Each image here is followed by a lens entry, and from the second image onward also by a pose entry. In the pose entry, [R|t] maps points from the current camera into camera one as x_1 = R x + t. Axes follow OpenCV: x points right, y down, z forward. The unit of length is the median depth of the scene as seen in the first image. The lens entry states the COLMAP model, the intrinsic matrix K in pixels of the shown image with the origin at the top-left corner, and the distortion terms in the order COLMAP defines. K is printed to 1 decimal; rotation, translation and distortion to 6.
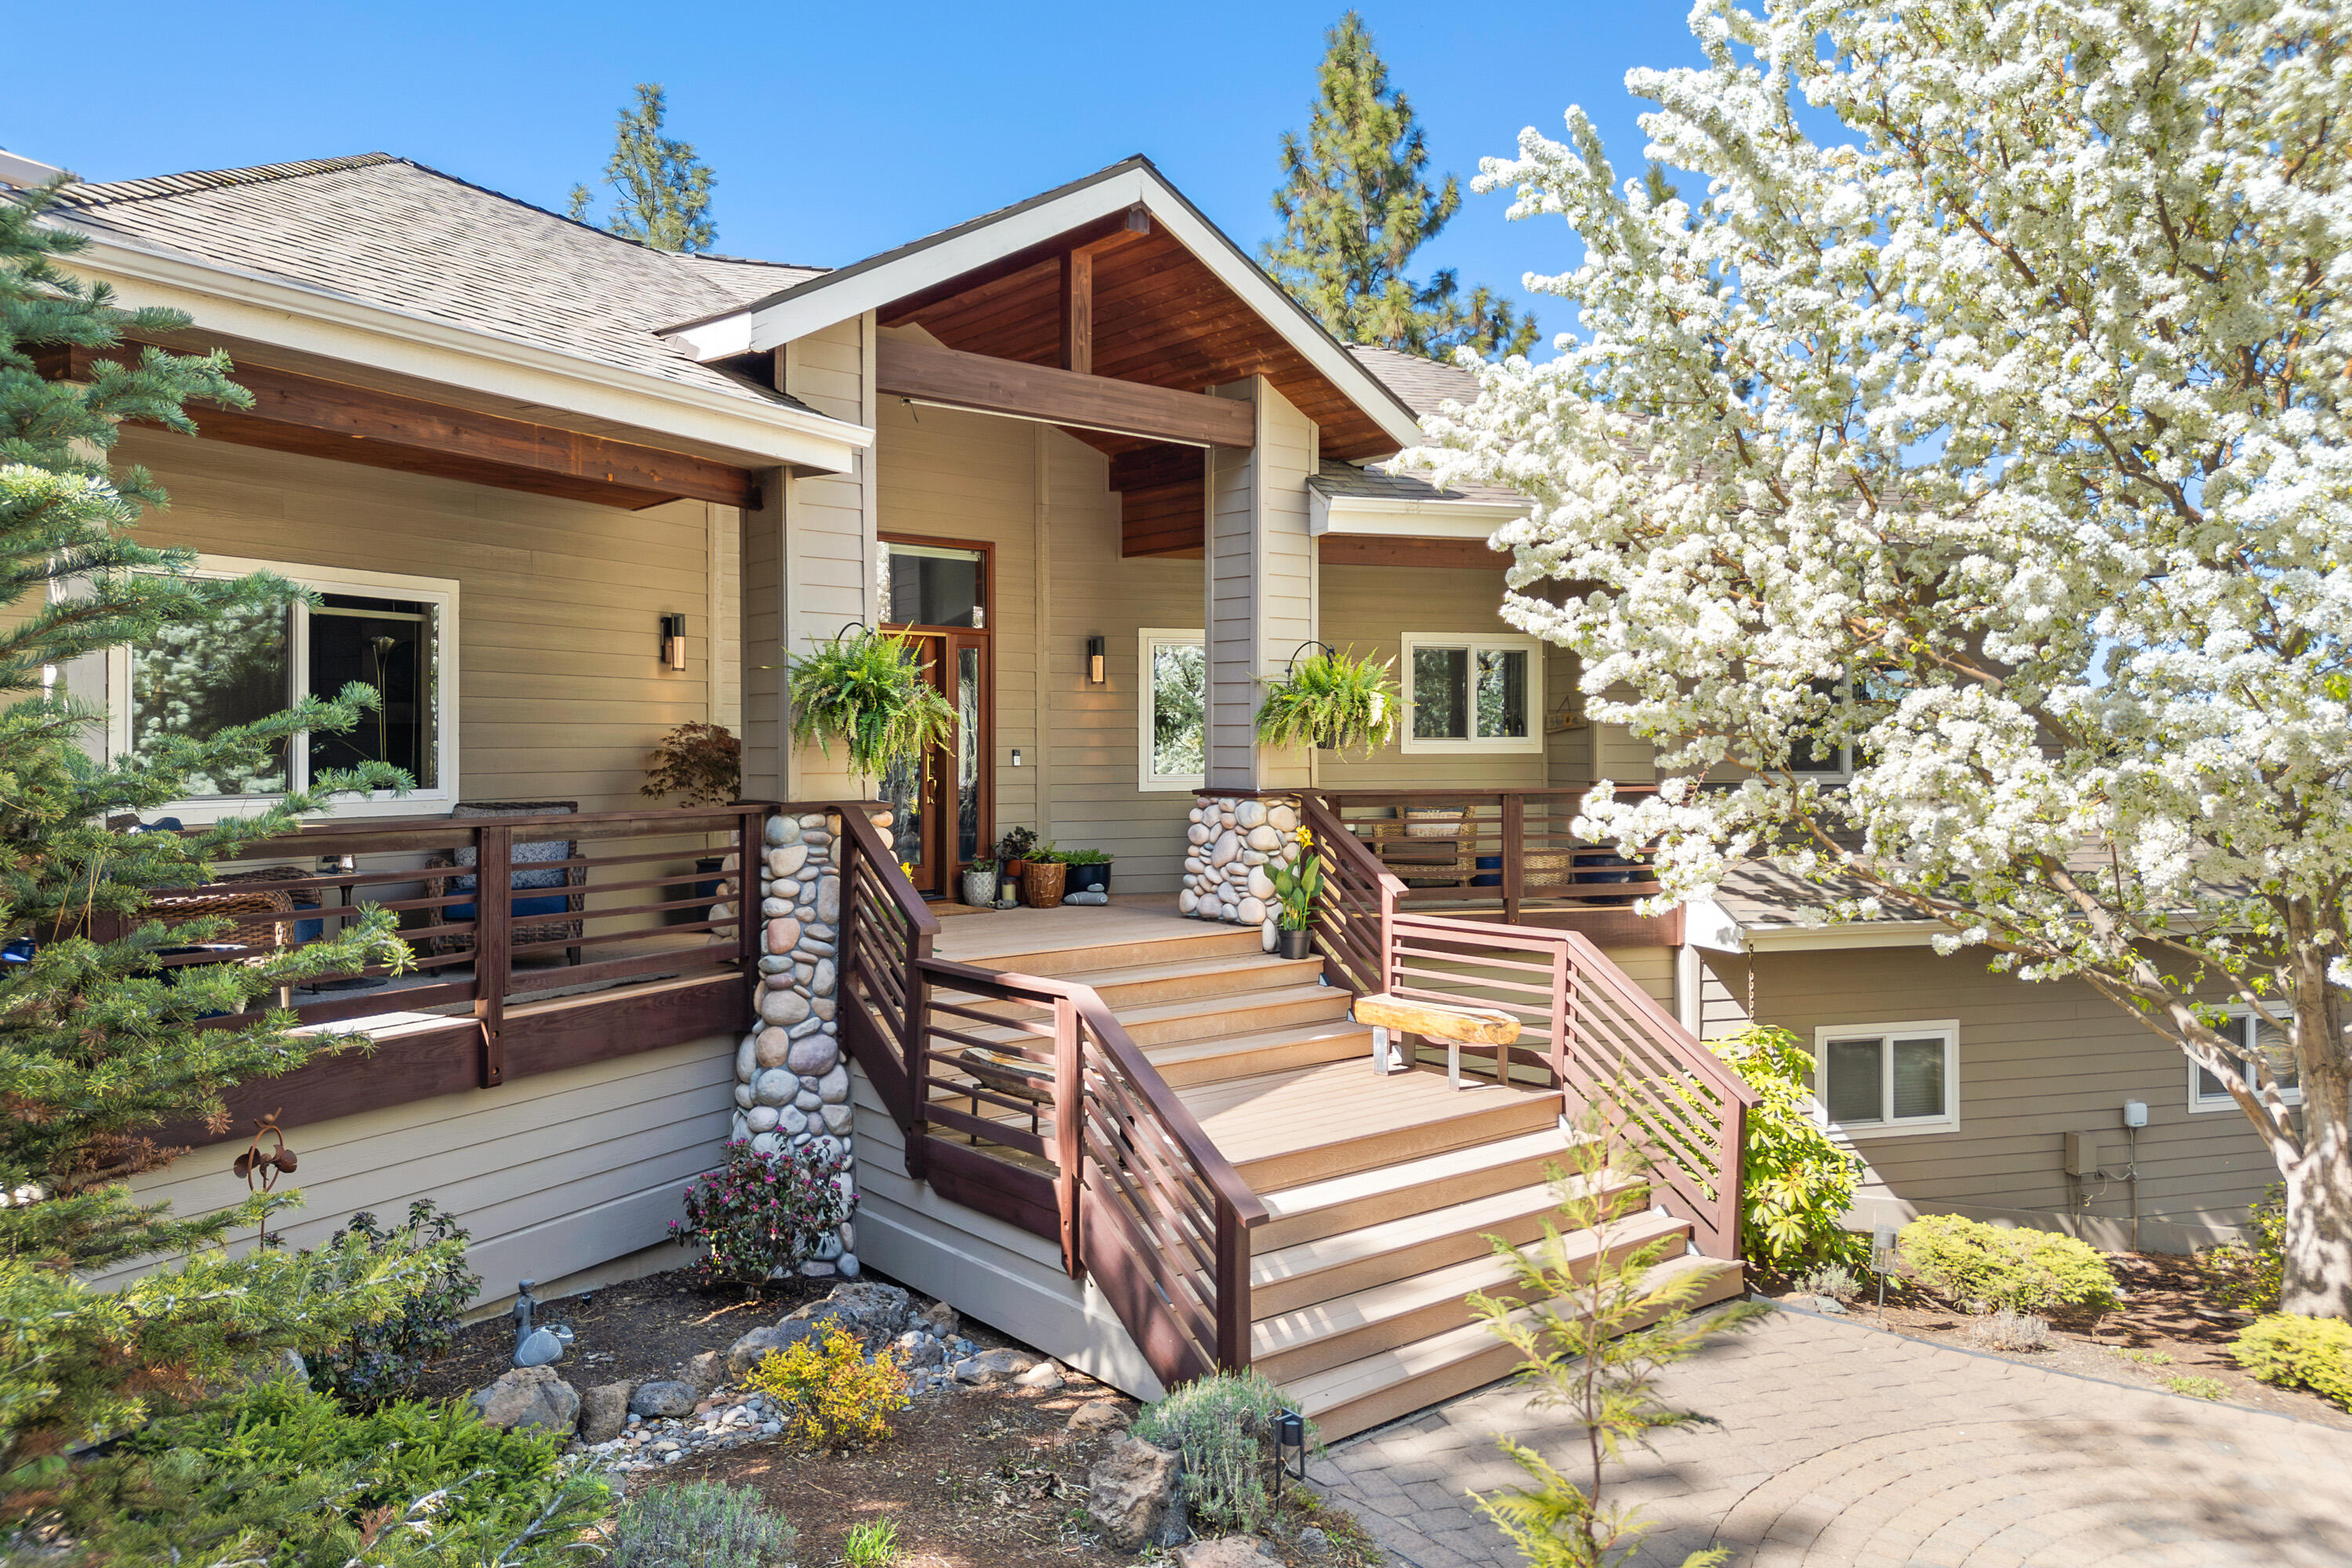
lens RADIAL K [[1657.3, 0, 1176.4], [0, 1657.3, 769.8], [0, 0, 1]] dist [0.003169, -0.000222]
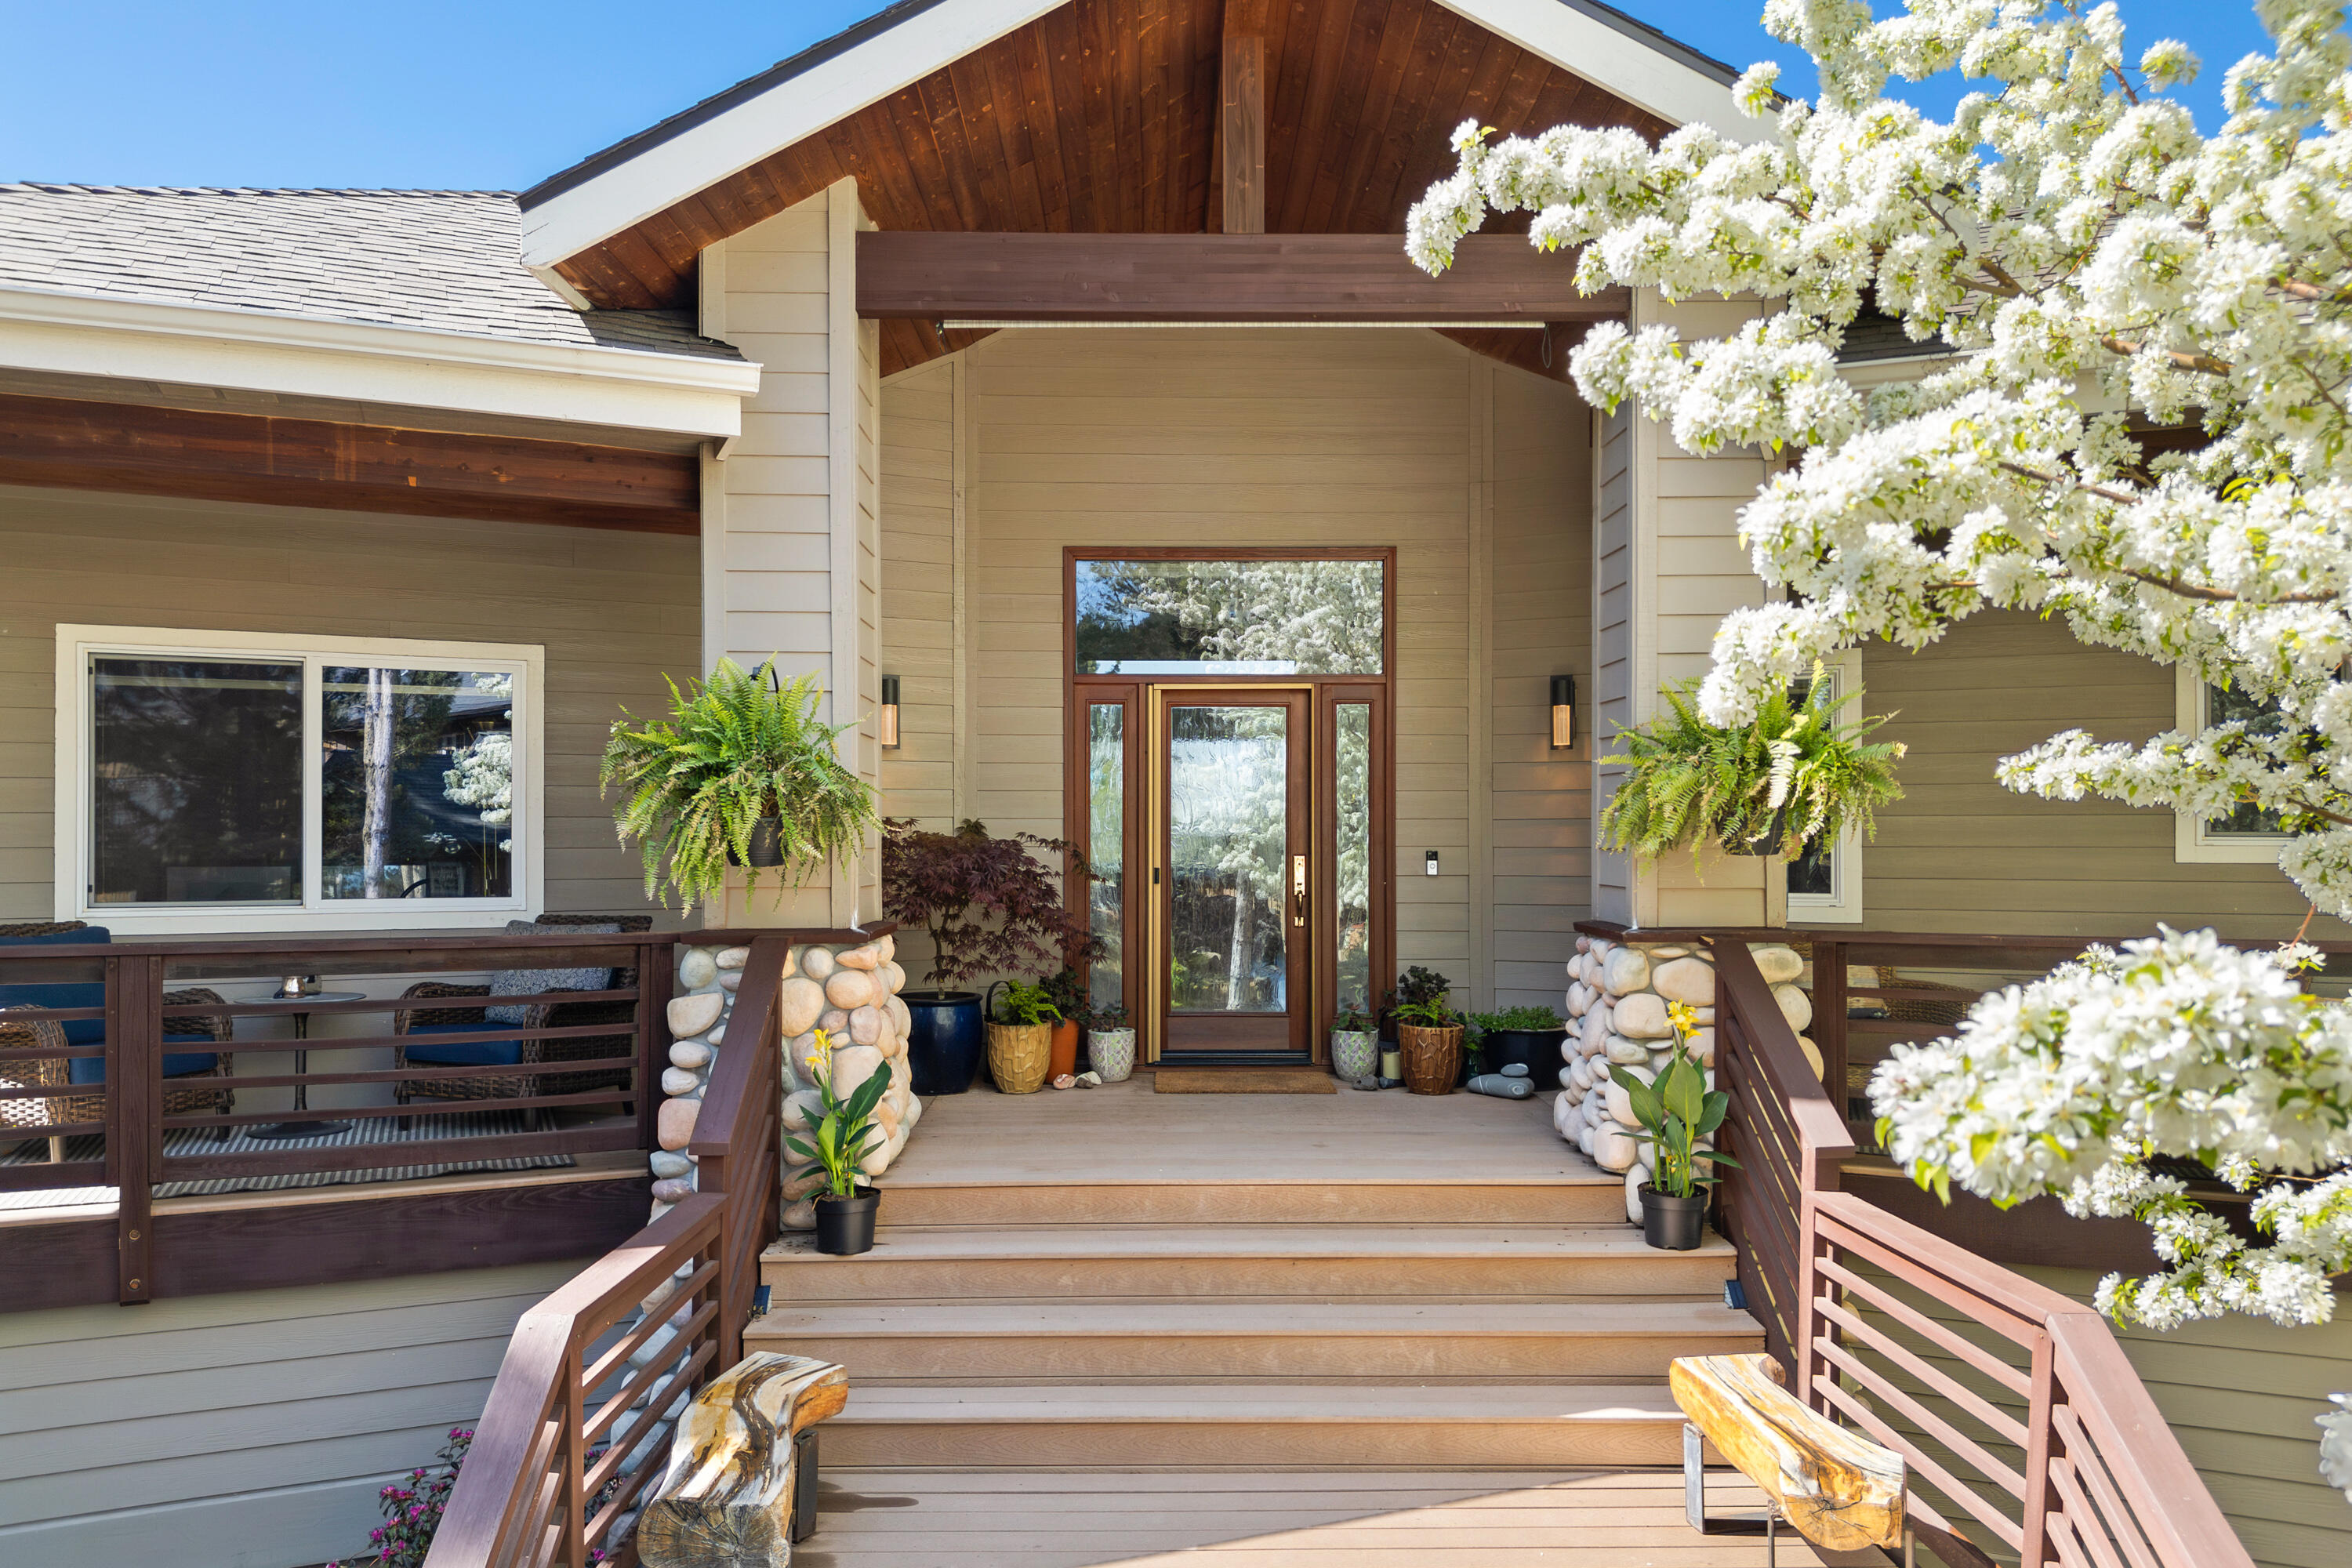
lens RADIAL K [[1657.3, 0, 1174.1], [0, 1657.3, 805.4], [0, 0, 1]] dist [0.003169, -0.000222]
pose [[0.773548, -0.013747, -0.633589, 0.295588], [-0.009701, 0.999391, -0.033527, -0.008544], [0.633664, 0.032081, 0.772943, 0.499398]]
